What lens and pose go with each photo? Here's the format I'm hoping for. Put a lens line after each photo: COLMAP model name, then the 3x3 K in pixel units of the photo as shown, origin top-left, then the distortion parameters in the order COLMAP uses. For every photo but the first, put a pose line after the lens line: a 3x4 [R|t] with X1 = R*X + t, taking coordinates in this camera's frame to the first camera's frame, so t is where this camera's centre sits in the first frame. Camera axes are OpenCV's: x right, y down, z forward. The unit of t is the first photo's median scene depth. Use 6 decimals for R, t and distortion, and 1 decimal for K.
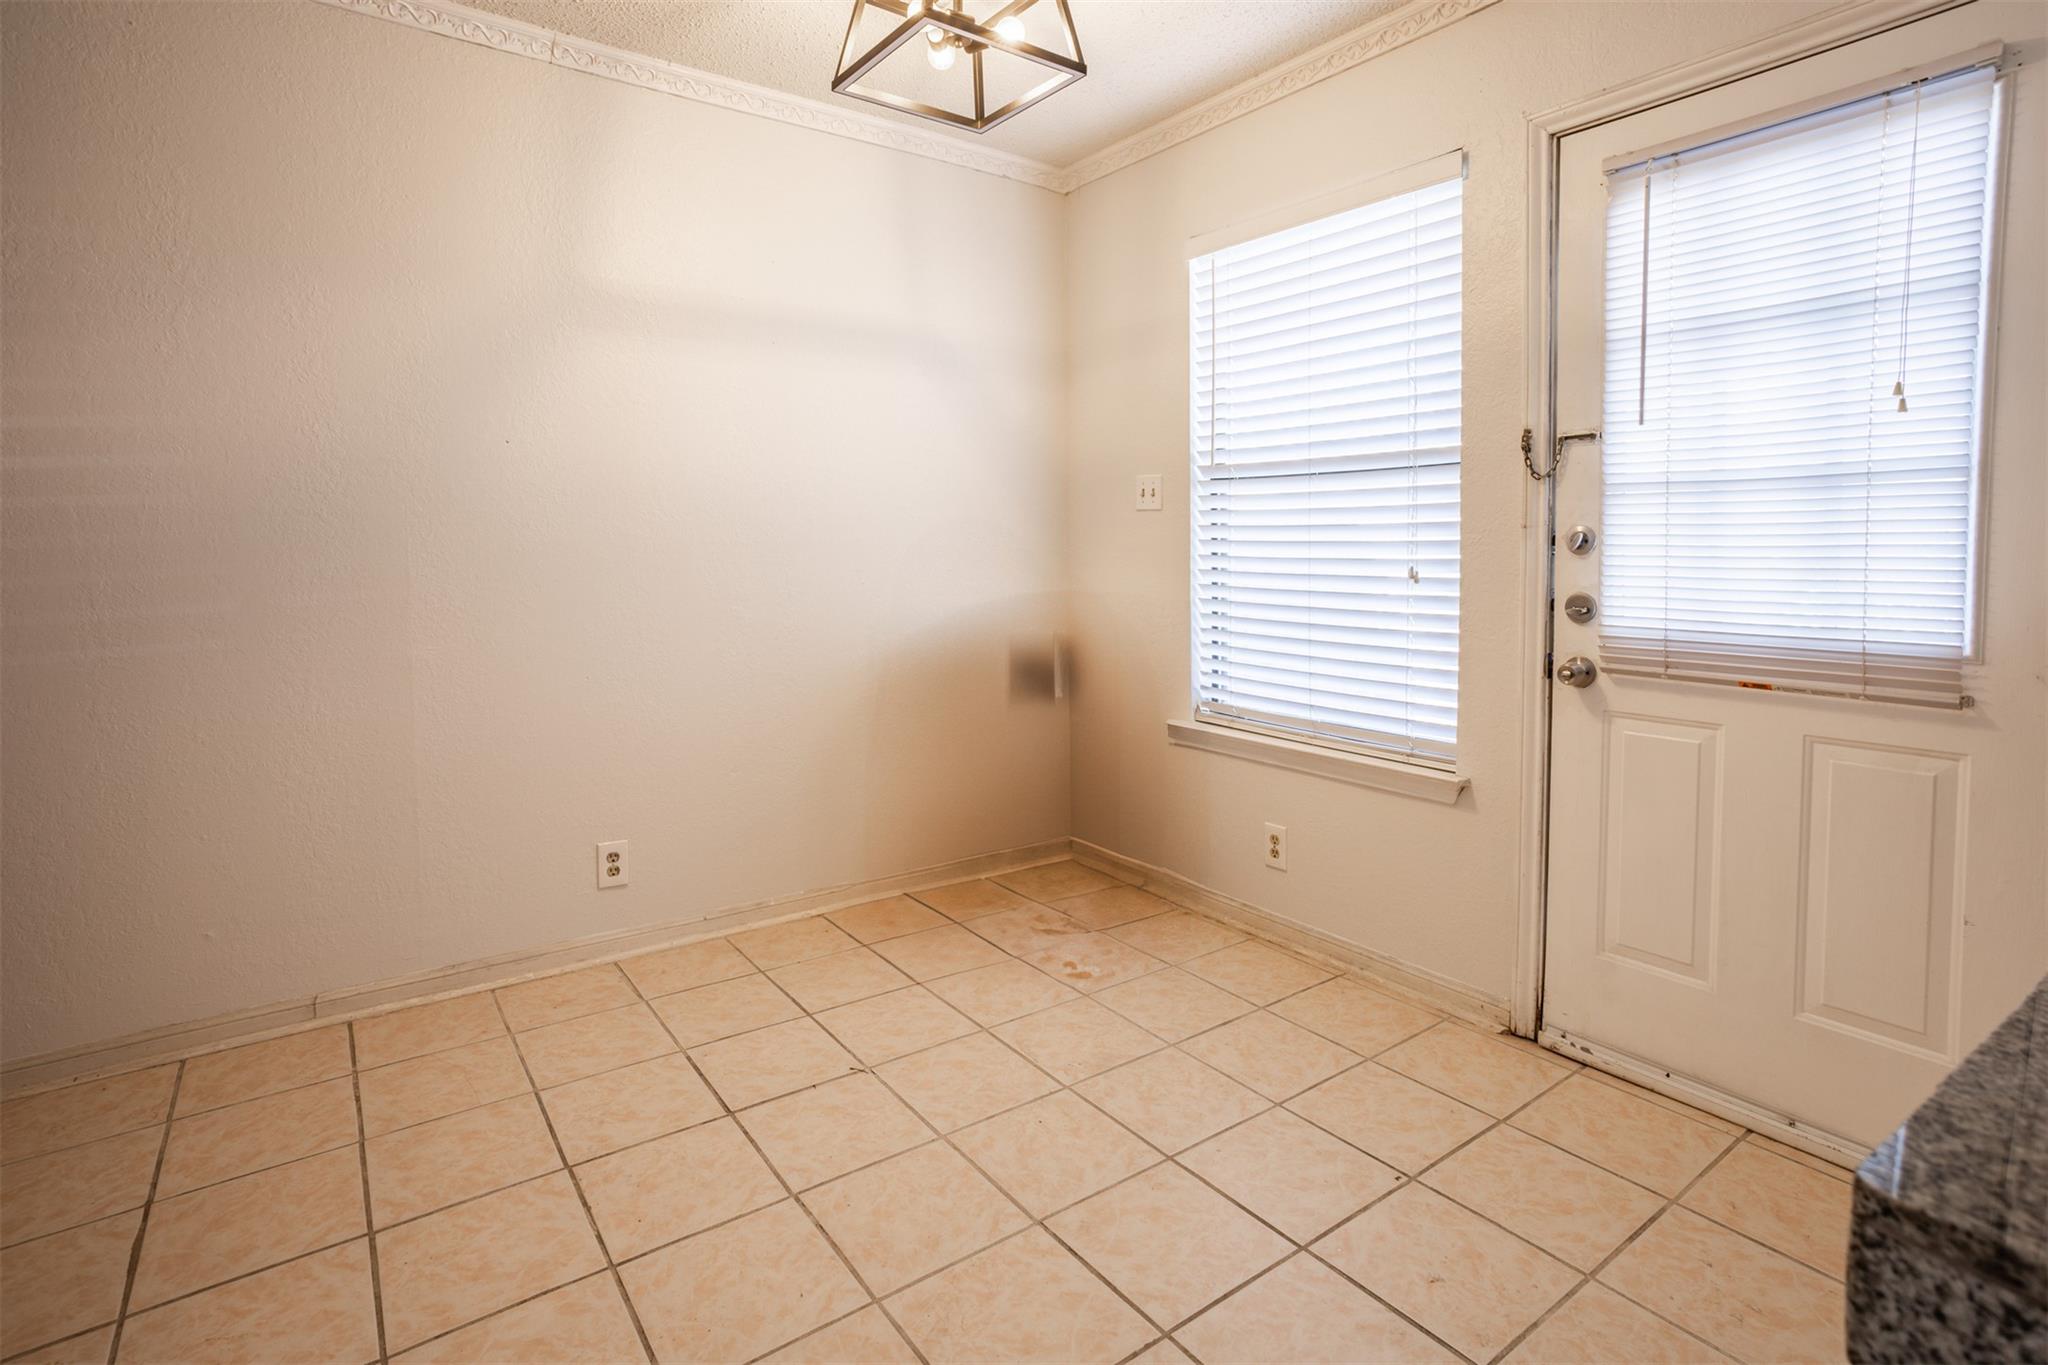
lens RADIAL K [[1029.2, 0, 1025.9], [0, 1029.2, 582.3], [0, 0, 1]] dist [-0.021919, 0.012099]
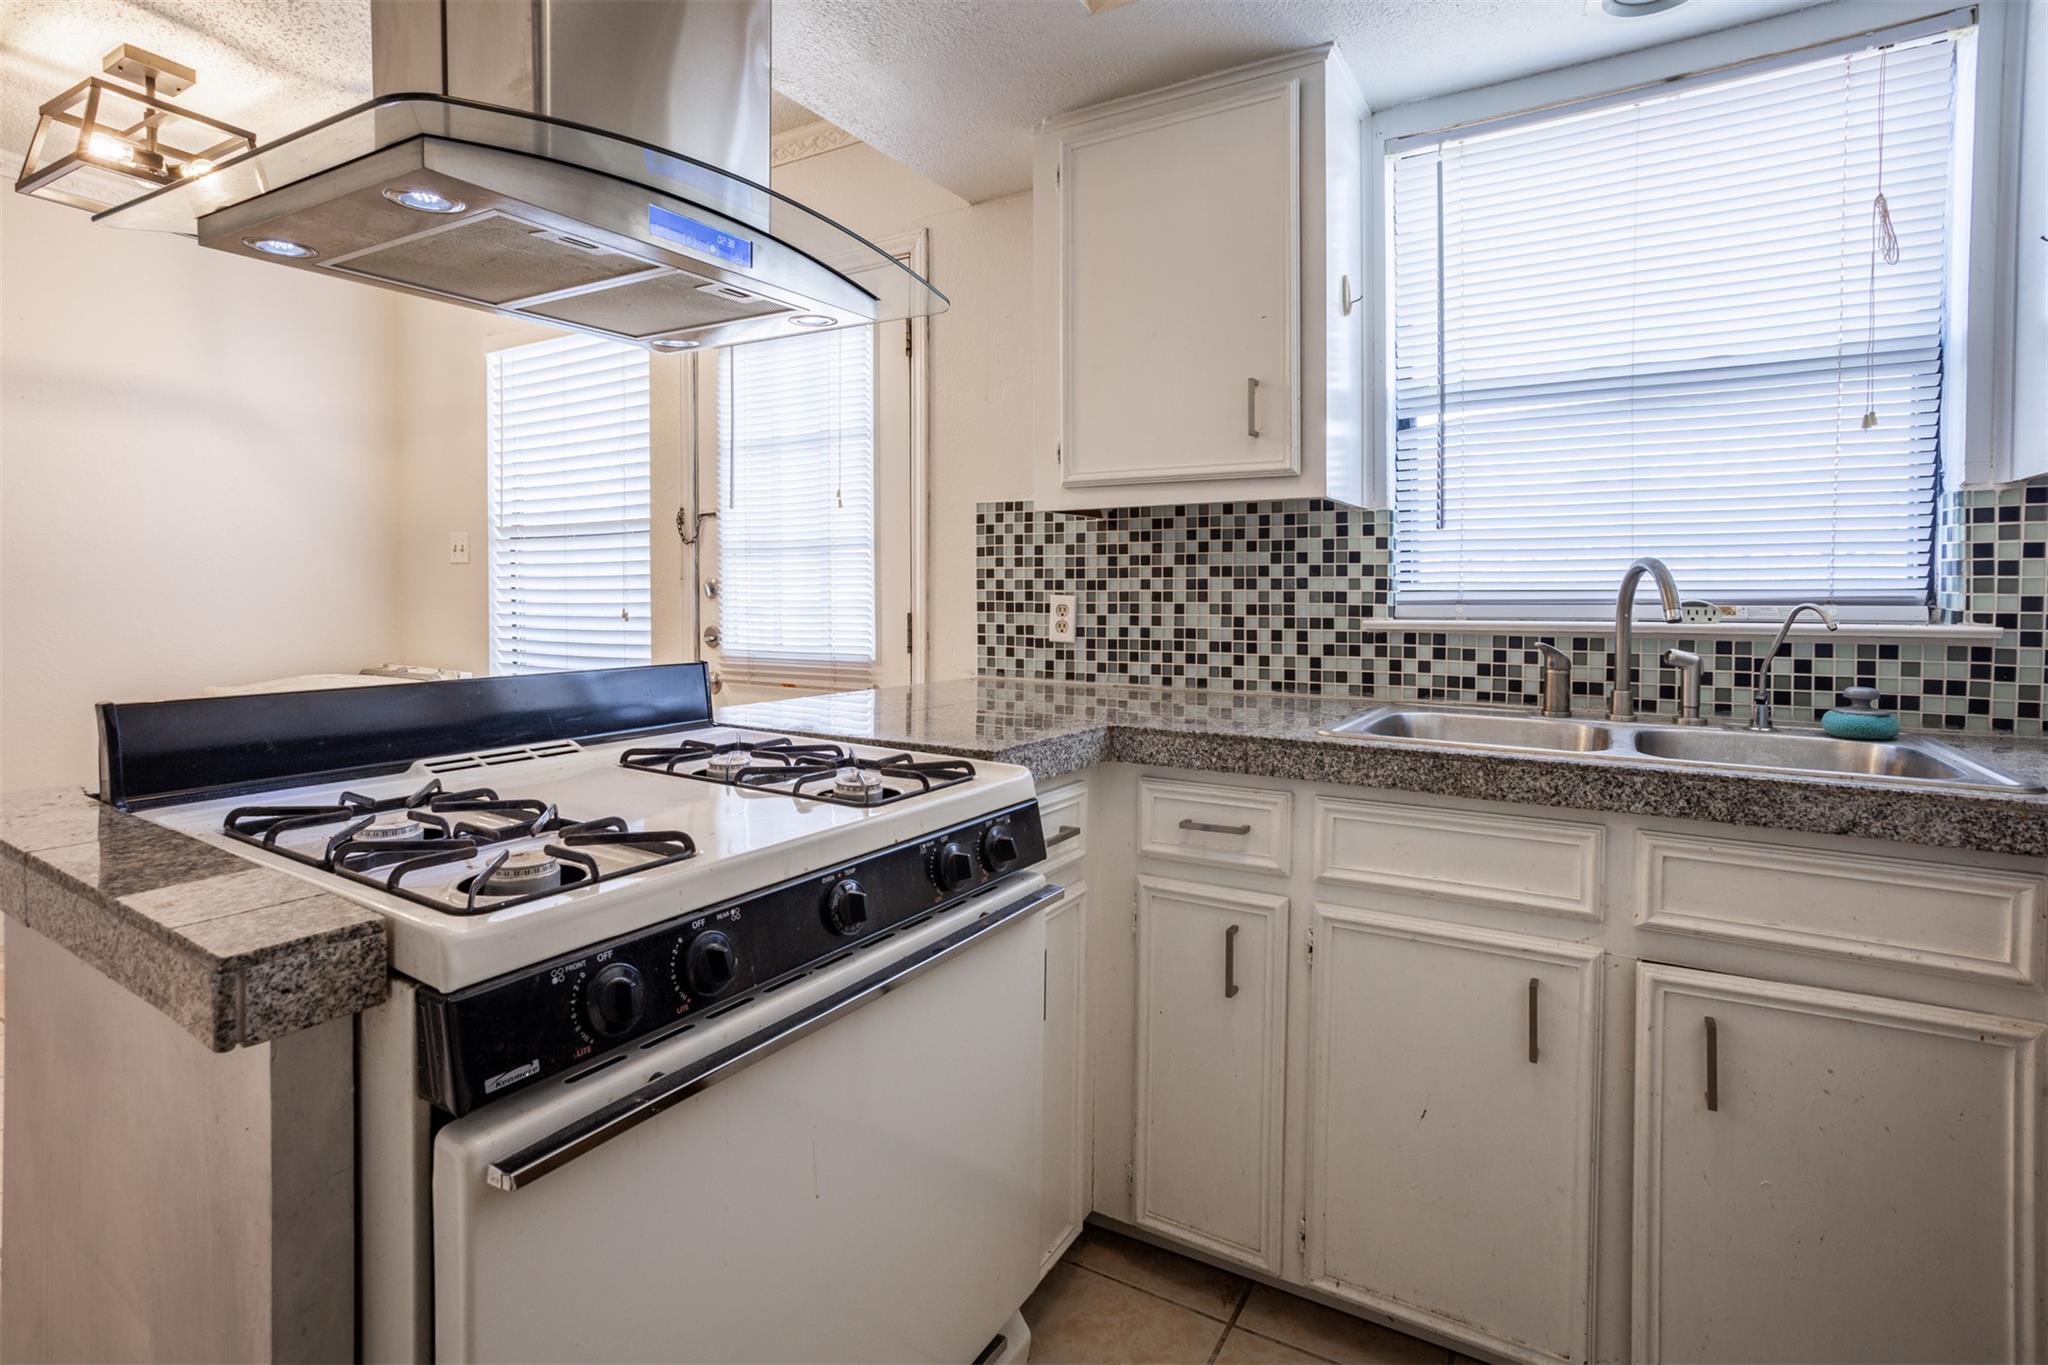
lens RADIAL K [[1029.2, 0, 1036.1], [0, 1029.2, 605.8], [0, 0, 1]] dist [-0.021919, 0.012099]
pose [[0.921553, 0.003911, 0.388232, 0.376320], [0.009906, 0.999387, -0.033581, 0.031606], [-0.388125, 0.034793, 0.920950, -0.427461]]
